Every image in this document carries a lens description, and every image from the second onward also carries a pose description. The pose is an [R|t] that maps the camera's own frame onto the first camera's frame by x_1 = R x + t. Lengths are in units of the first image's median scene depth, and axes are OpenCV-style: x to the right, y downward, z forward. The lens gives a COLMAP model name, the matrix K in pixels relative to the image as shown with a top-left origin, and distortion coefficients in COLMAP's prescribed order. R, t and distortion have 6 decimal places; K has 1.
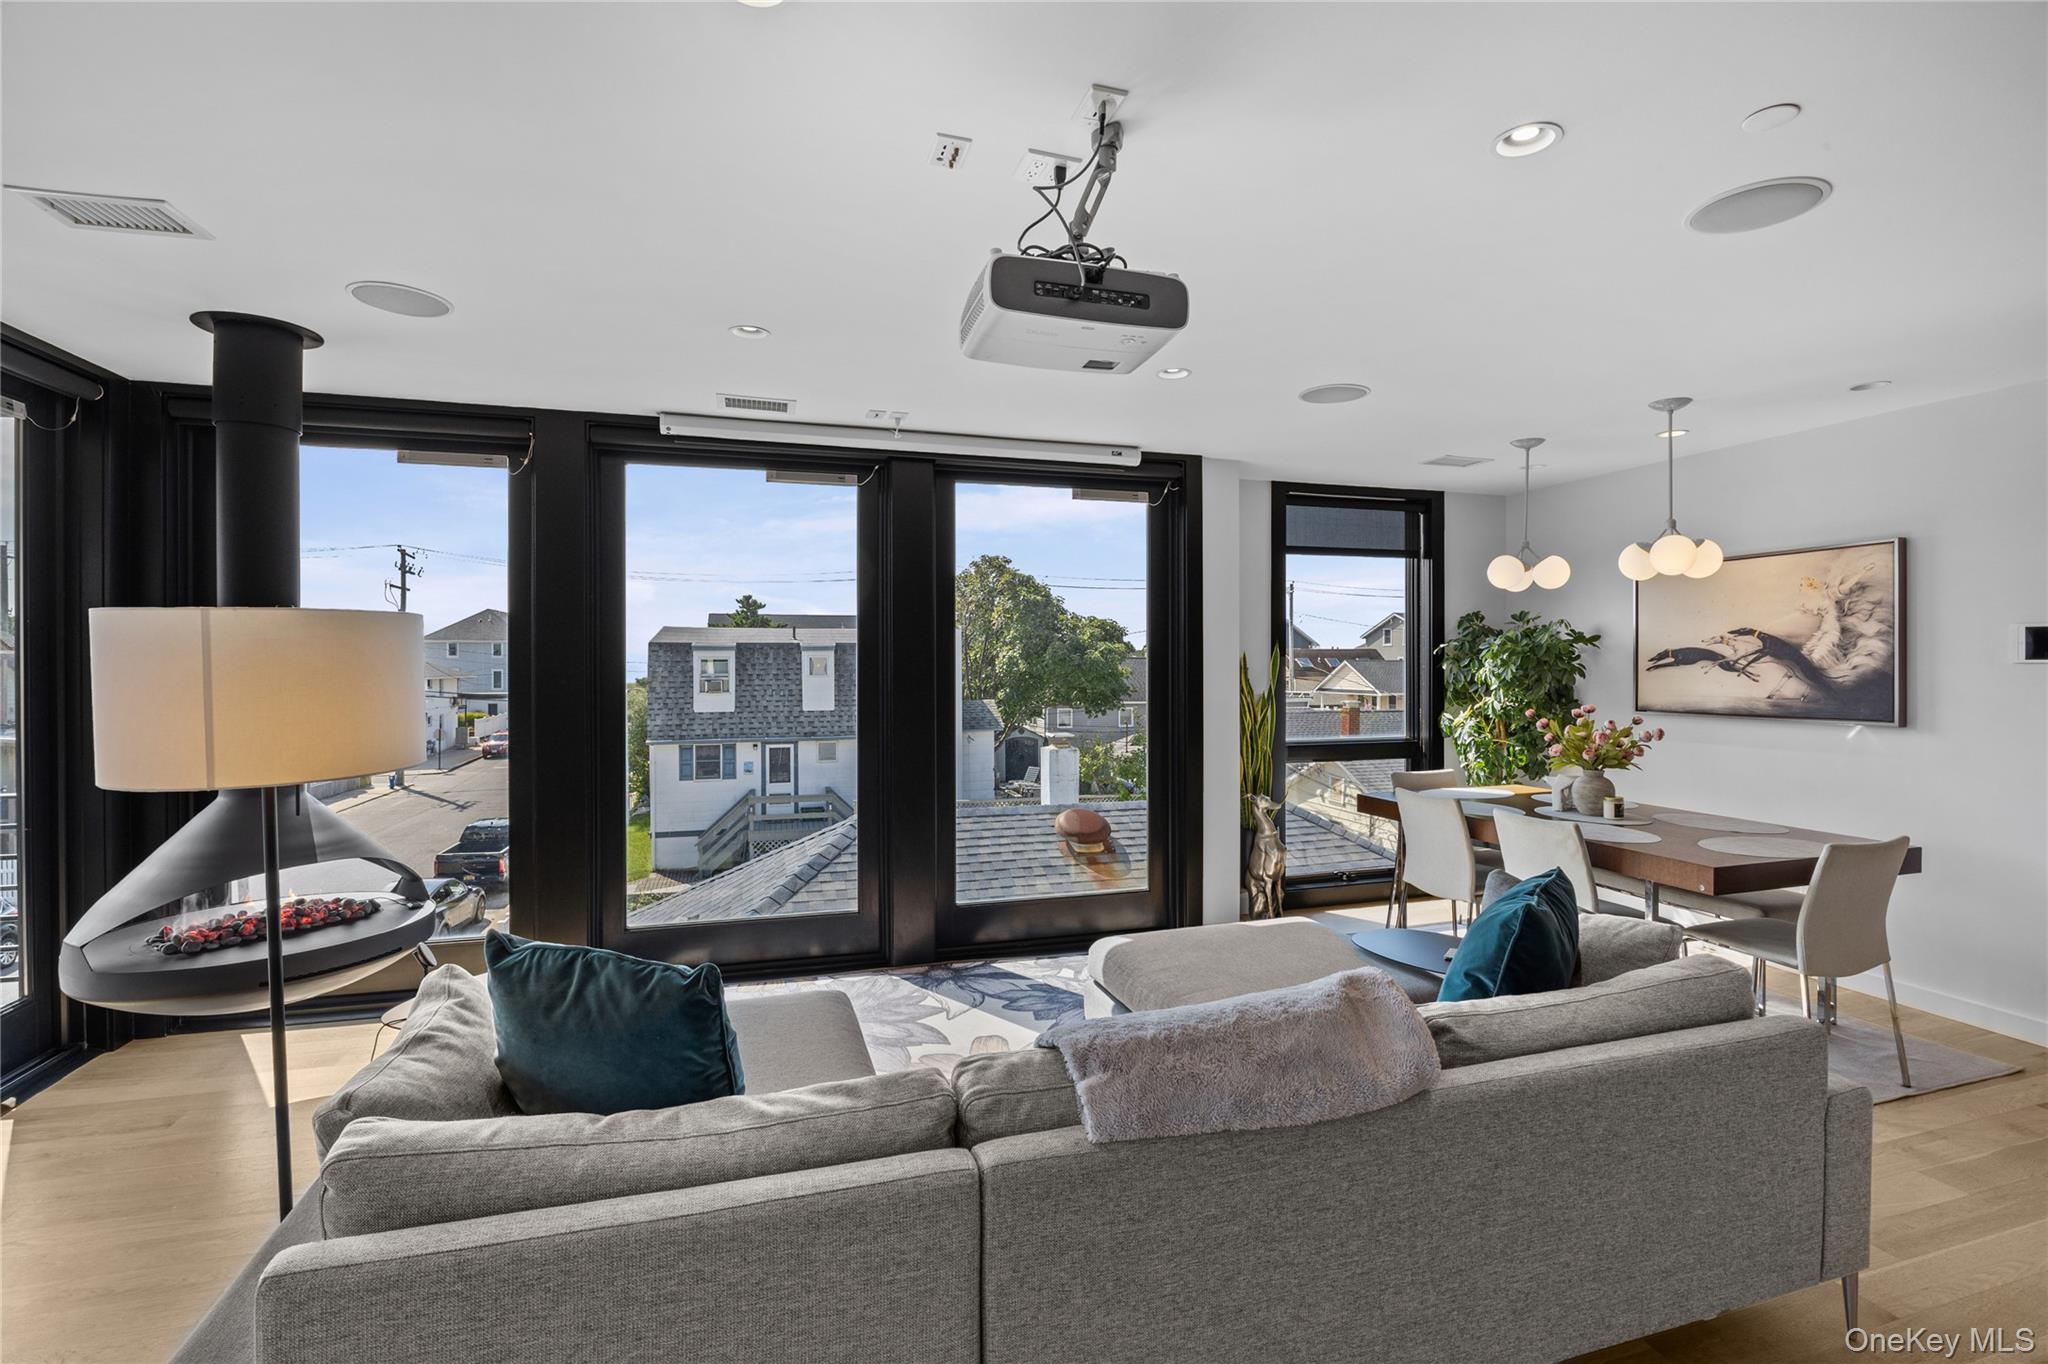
lens RADIAL K [[933.1, 0, 1028.4], [0, 933.1, 678.1], [0, 0, 1]] dist [-0.012139, 0.000398]
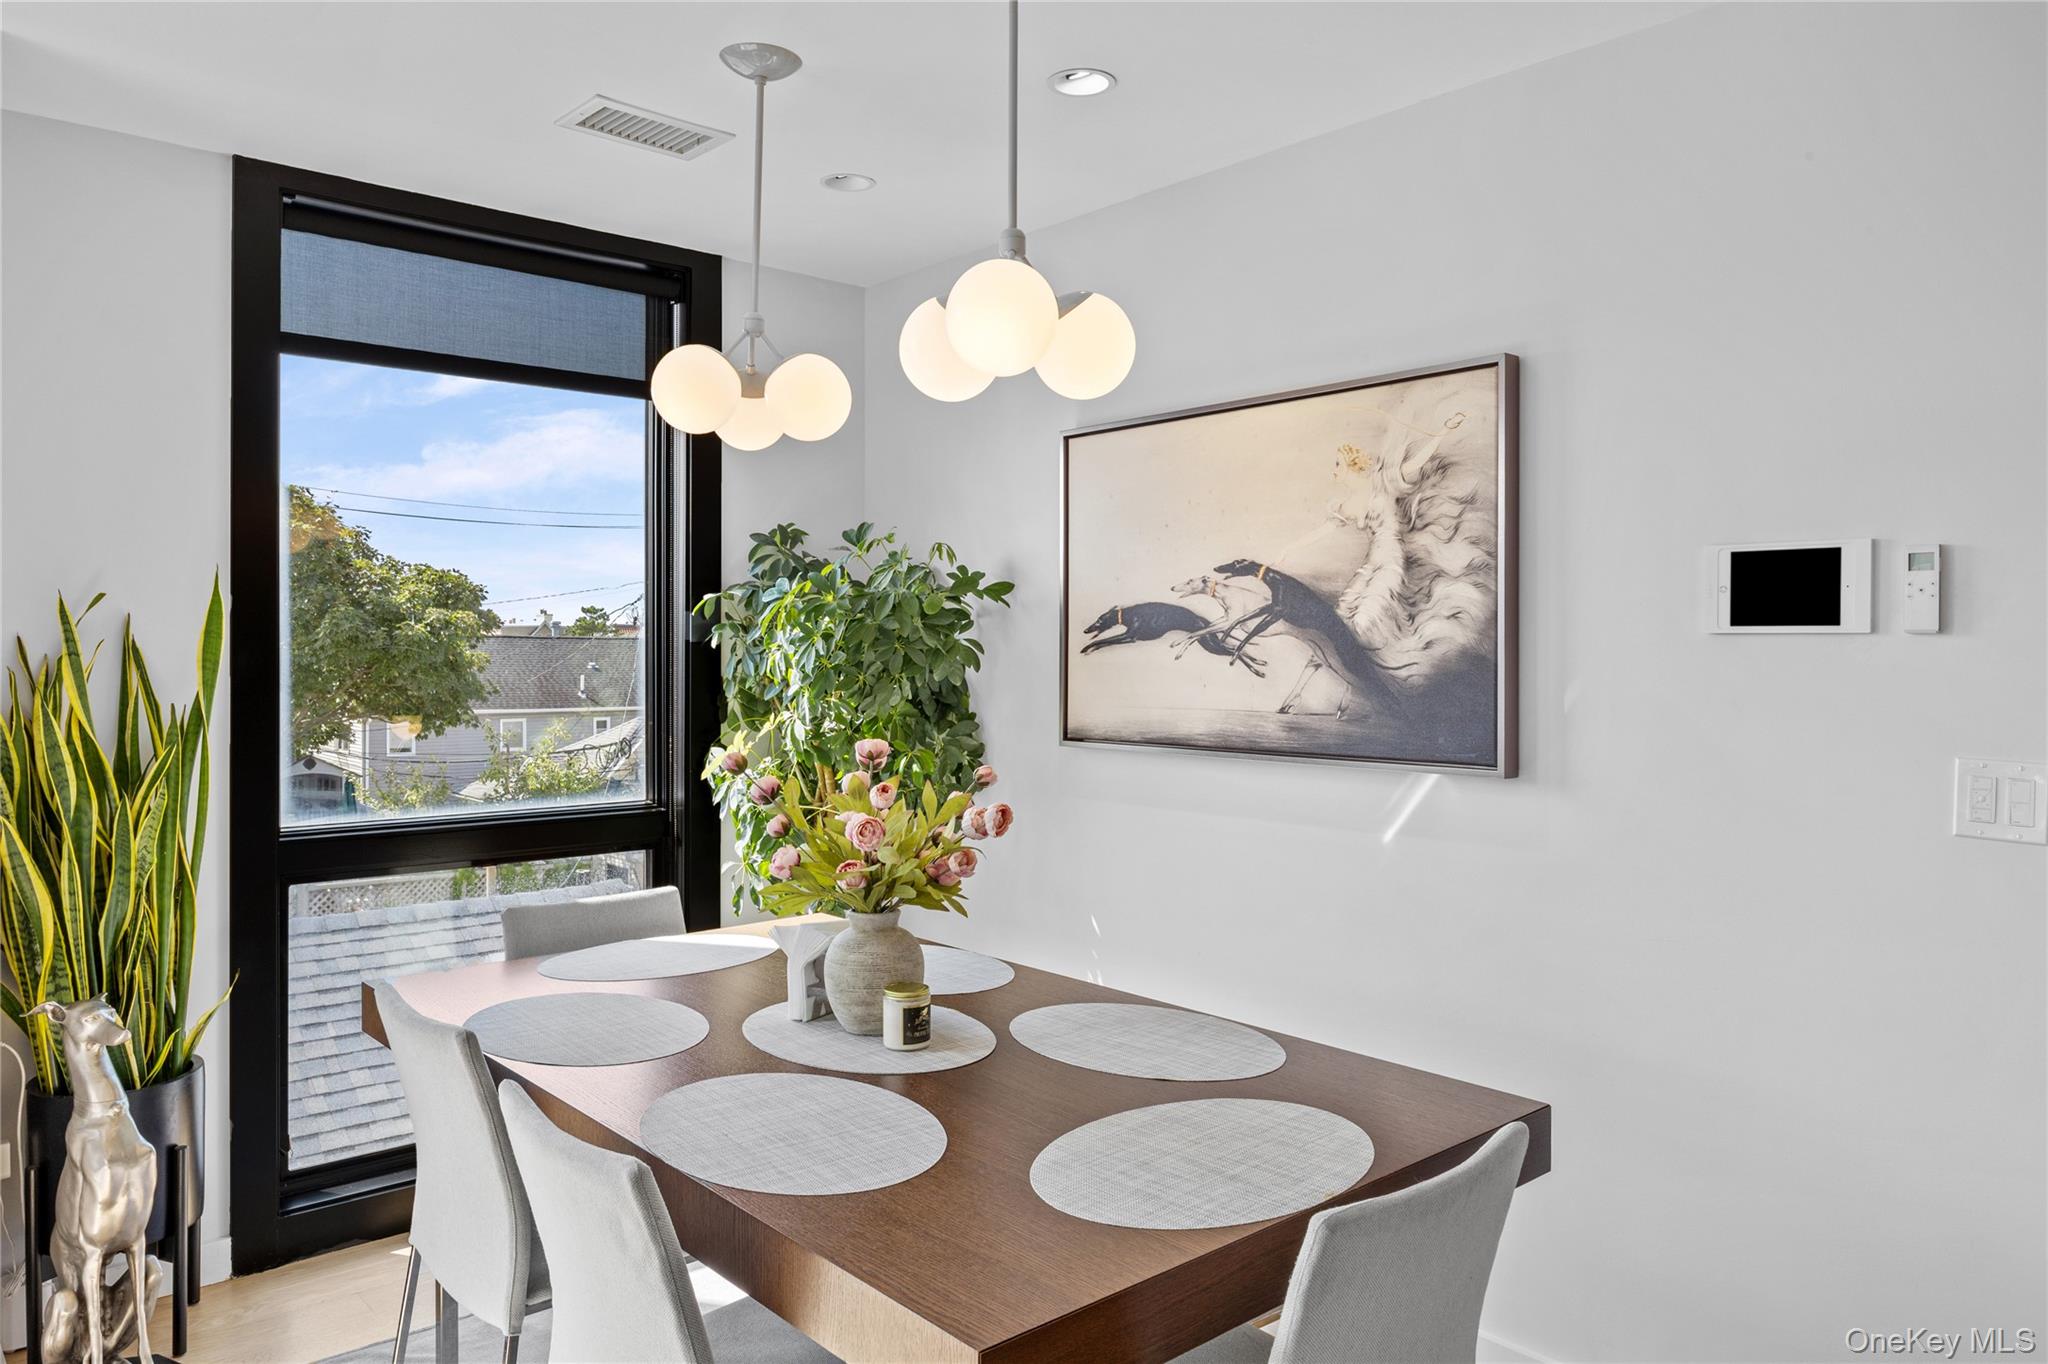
lens RADIAL K [[1409.4, 0, 1024.0], [0, 1409.4, 682.0], [0, 0, 1]] dist [-0.005577, -0.000481]
pose [[0.910811, -0.004042, 0.412805, 0.372017], [0.000614, 0.999964, 0.008436, 0.000523], [-0.412824, -0.007430, 0.910780, 0.393520]]
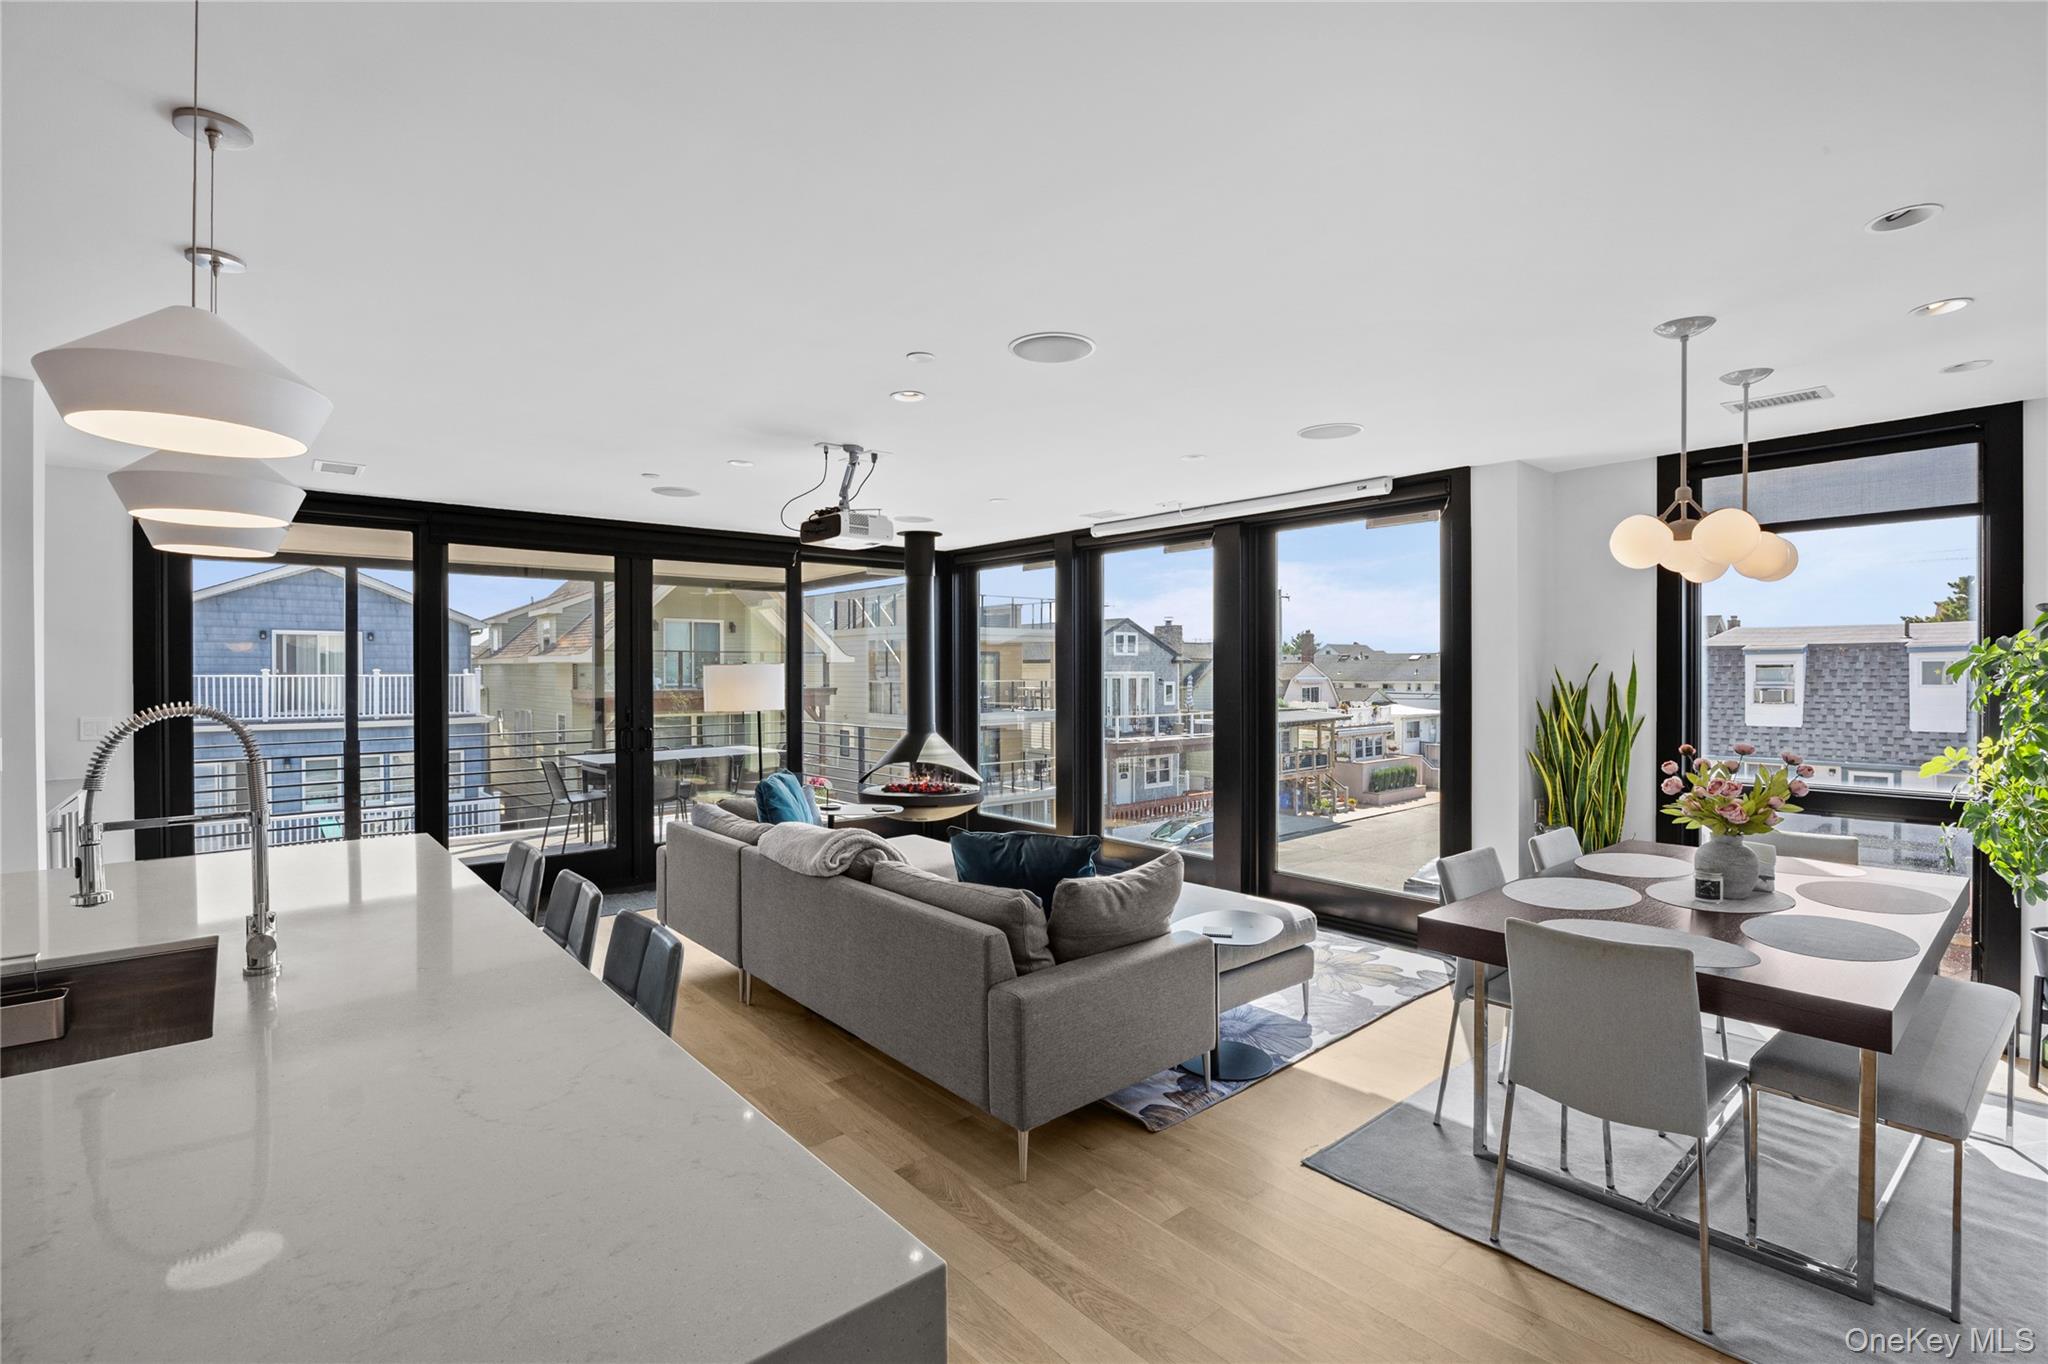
lens RADIAL K [[933.1, 0, 1028.4], [0, 933.1, 678.1], [0, 0, 1]] dist [-0.012139, 0.000398]
pose [[0.404436, 0.007989, -0.914532, 0.933937], [-0.011894, 0.999923, 0.003475, -0.014988], [0.914489, 0.009472, 0.404500, 0.196345]]
